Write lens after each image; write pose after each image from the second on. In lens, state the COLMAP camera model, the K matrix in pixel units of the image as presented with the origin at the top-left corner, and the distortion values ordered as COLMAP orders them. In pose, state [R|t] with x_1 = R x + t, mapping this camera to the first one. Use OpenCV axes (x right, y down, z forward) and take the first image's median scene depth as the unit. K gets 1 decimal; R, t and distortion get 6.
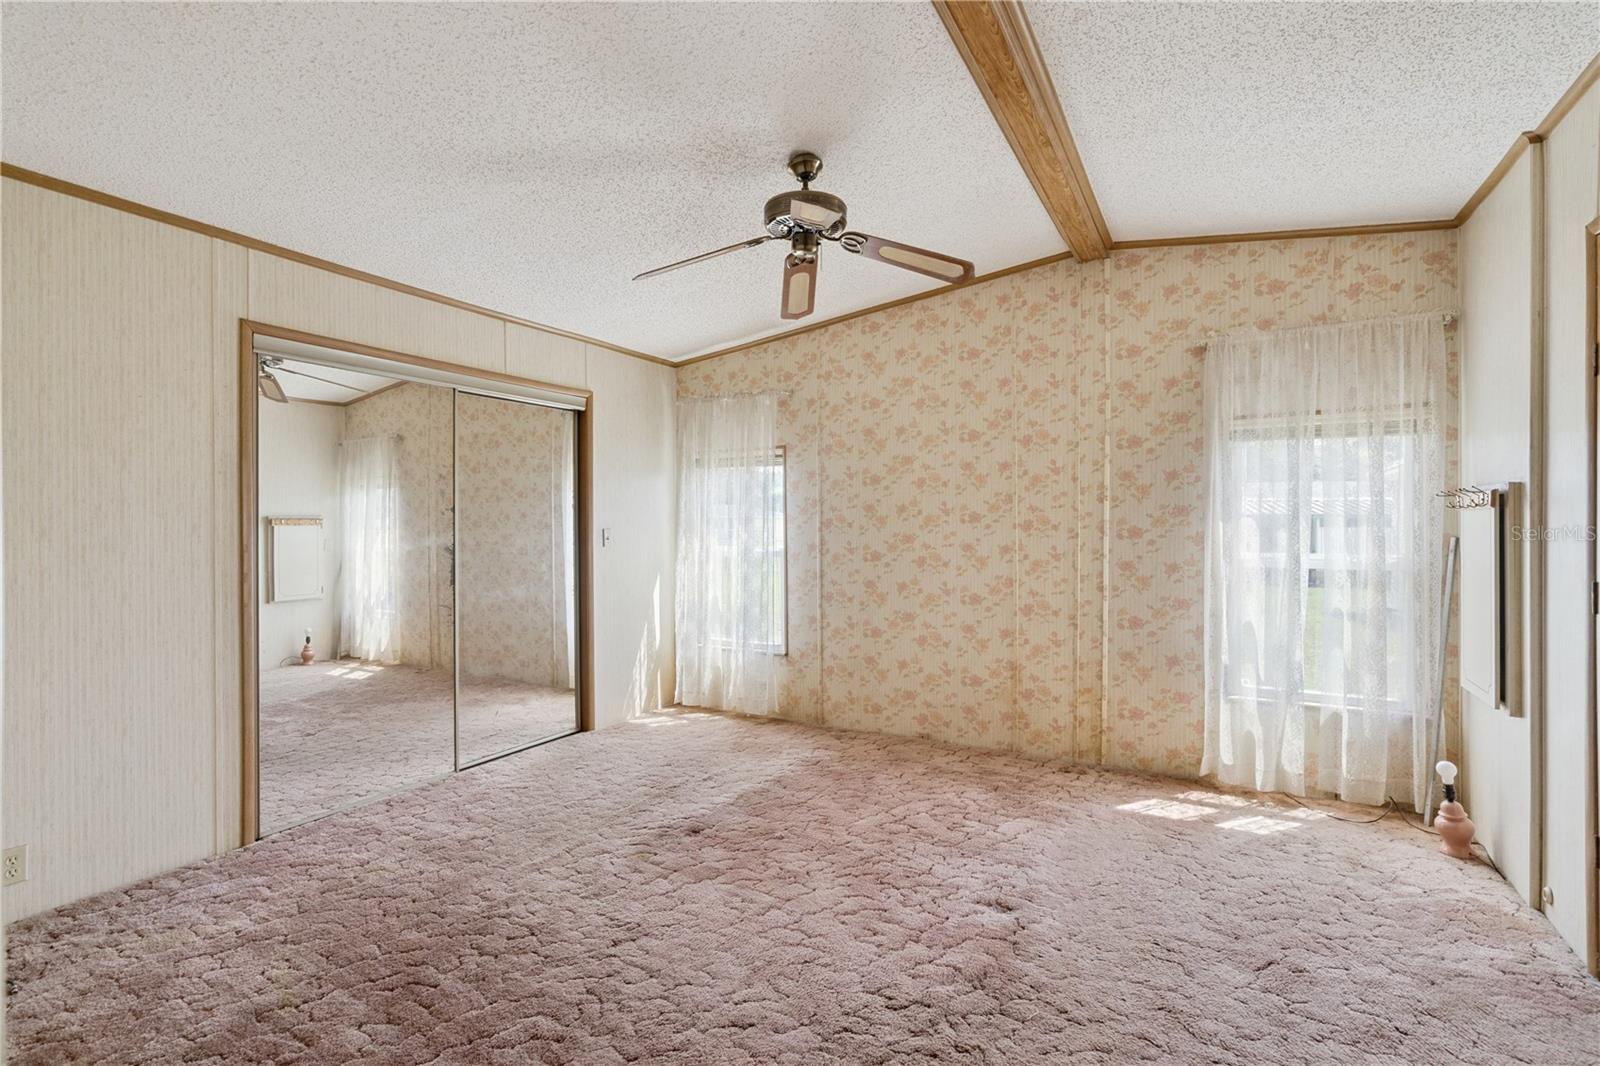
lens RADIAL K [[736.1, 0, 800.1], [0, 736.1, 526.3], [0, 0, 1]] dist [-0.003503, -0.000177]
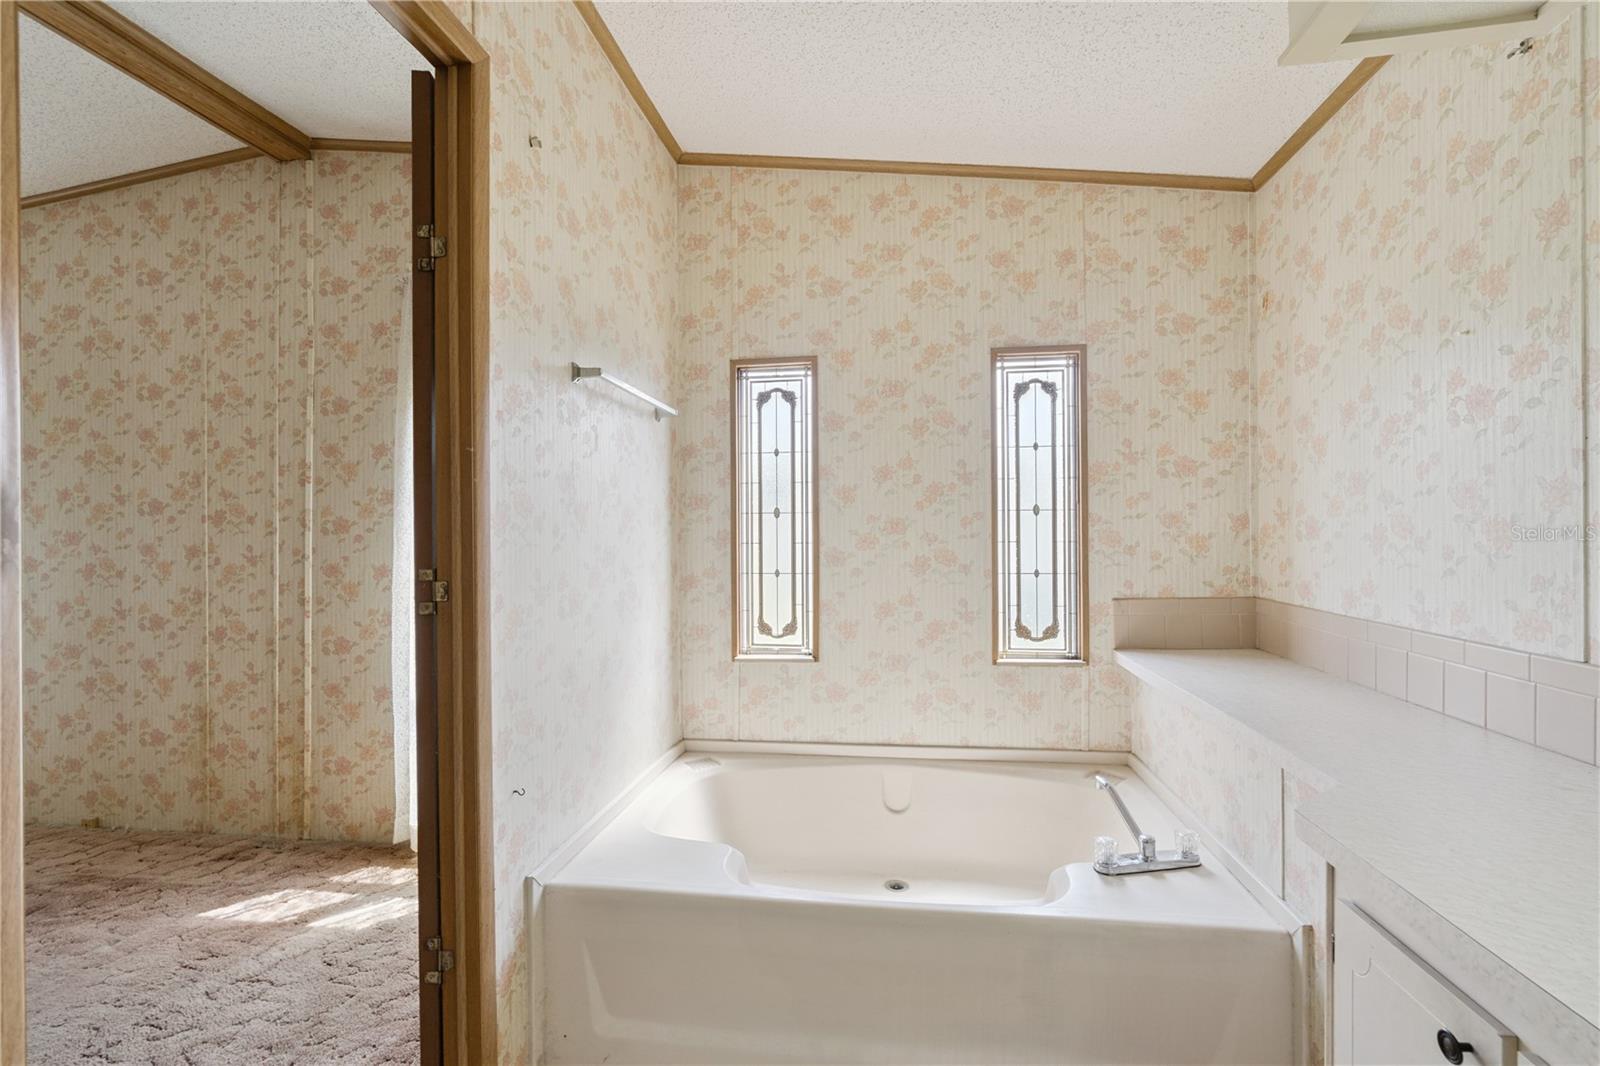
lens RADIAL K [[736.1, 0, 809.0], [0, 736.1, 538.7], [0, 0, 1]] dist [-0.003503, -0.000177]
pose [[0.929293, -0.001786, 0.369340, 0.600917], [0.004883, 0.999960, -0.007451, 0.028564], [-0.369312, 0.008728, 0.929265, 0.117875]]
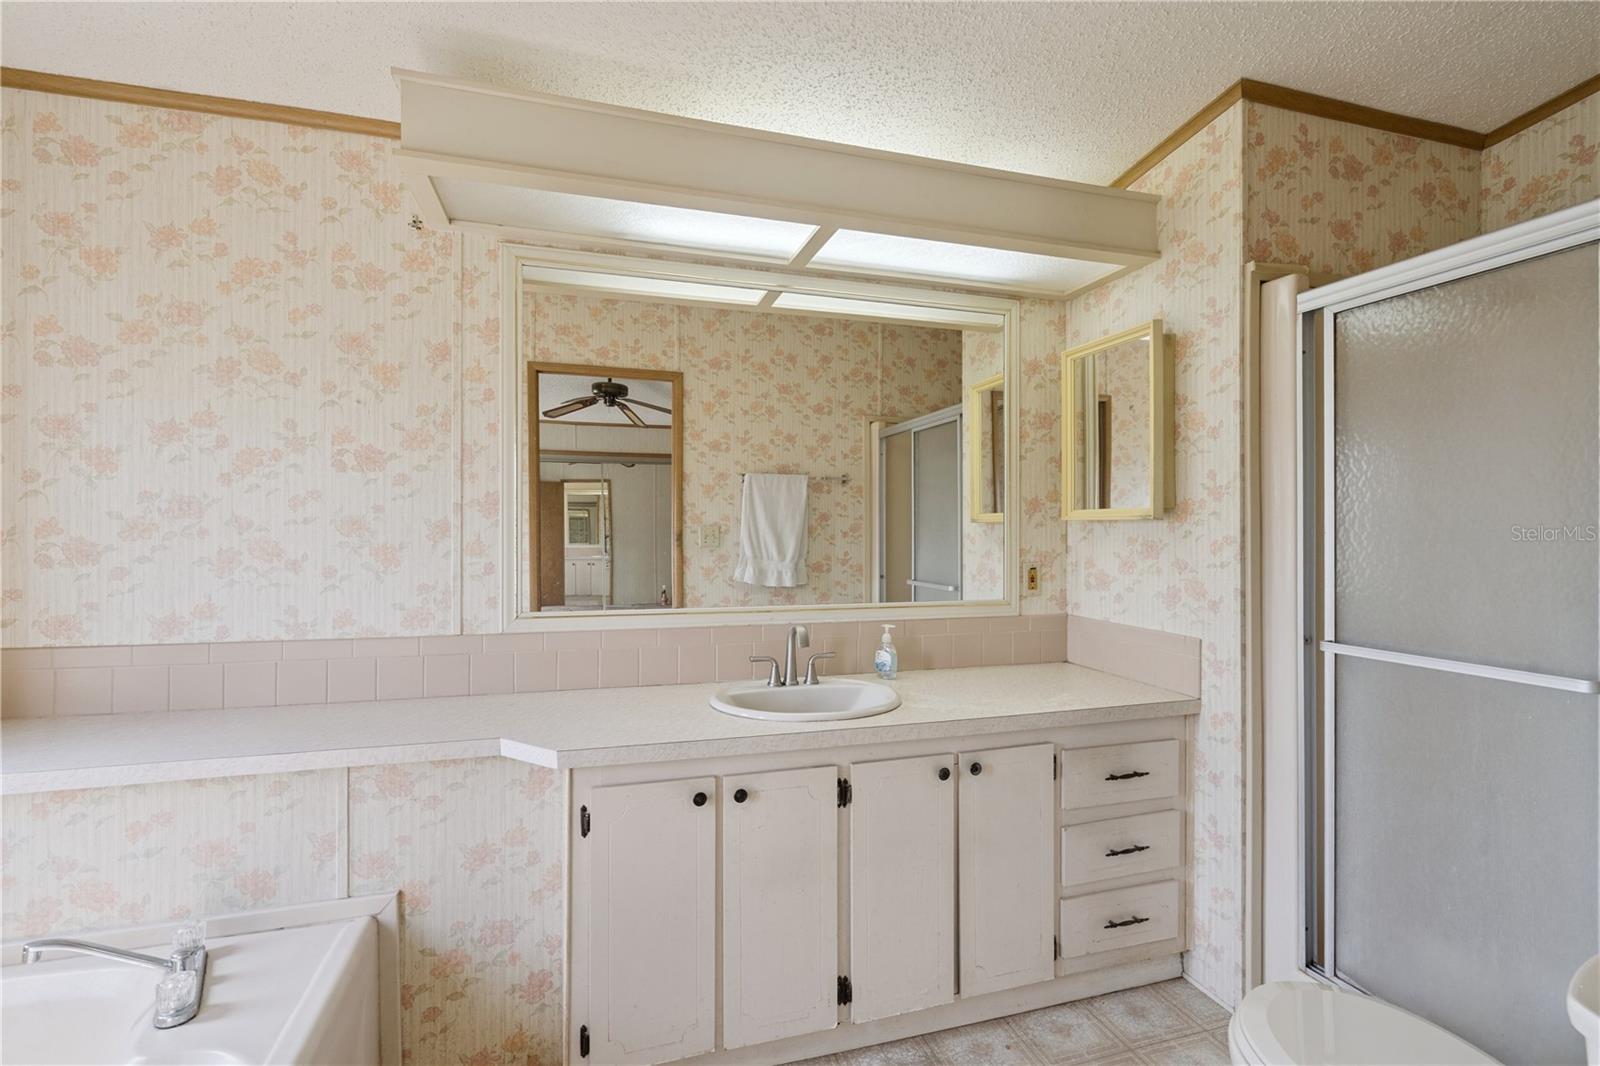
lens RADIAL K [[736.1, 0, 798.4], [0, 736.1, 532.3], [0, 0, 1]] dist [-0.003503, -0.000177]
pose [[-0.732903, 0.007762, 0.680288, 0.503698], [0.011129, 0.999938, 0.000580, 0.011395], [-0.680242, 0.007997, -0.732944, 0.505552]]
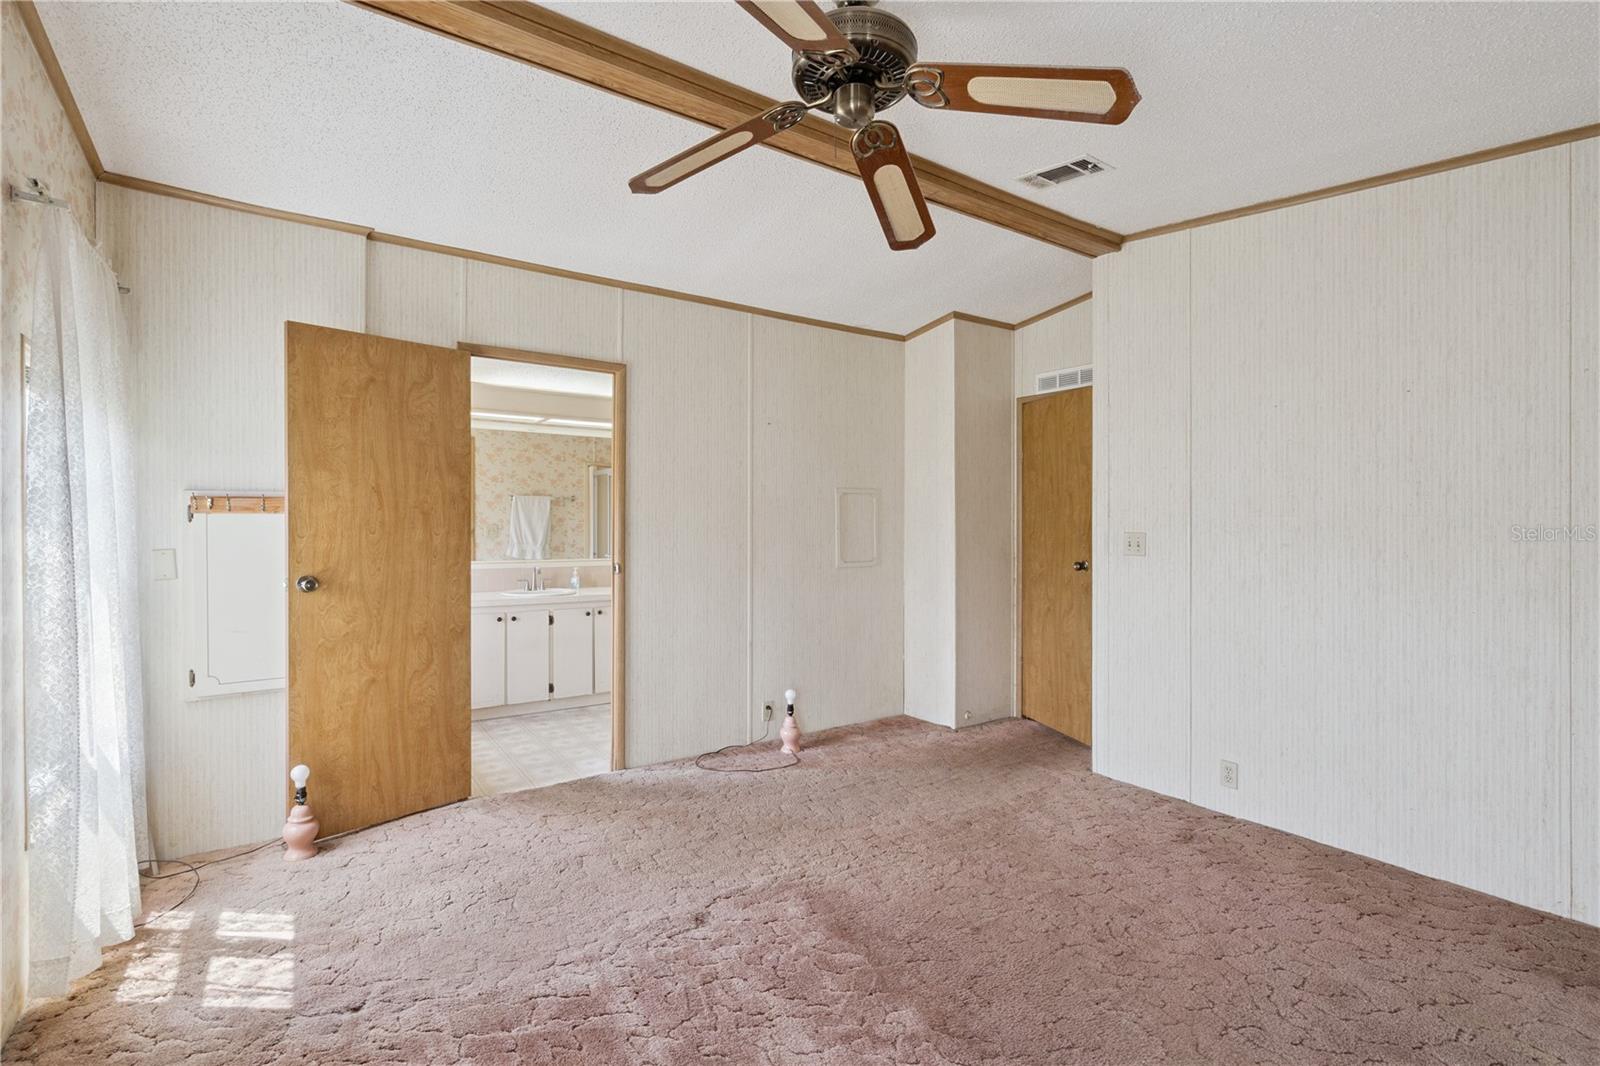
lens RADIAL K [[736.1, 0, 793.3], [0, 736.1, 524.8], [0, 0, 1]] dist [-0.003503, -0.000177]
pose [[-0.899825, 0.007079, 0.436194, -0.154585], [0.010075, 0.999939, 0.004557, 0.000040], [-0.436135, 0.008495, -0.899841, 1.132714]]
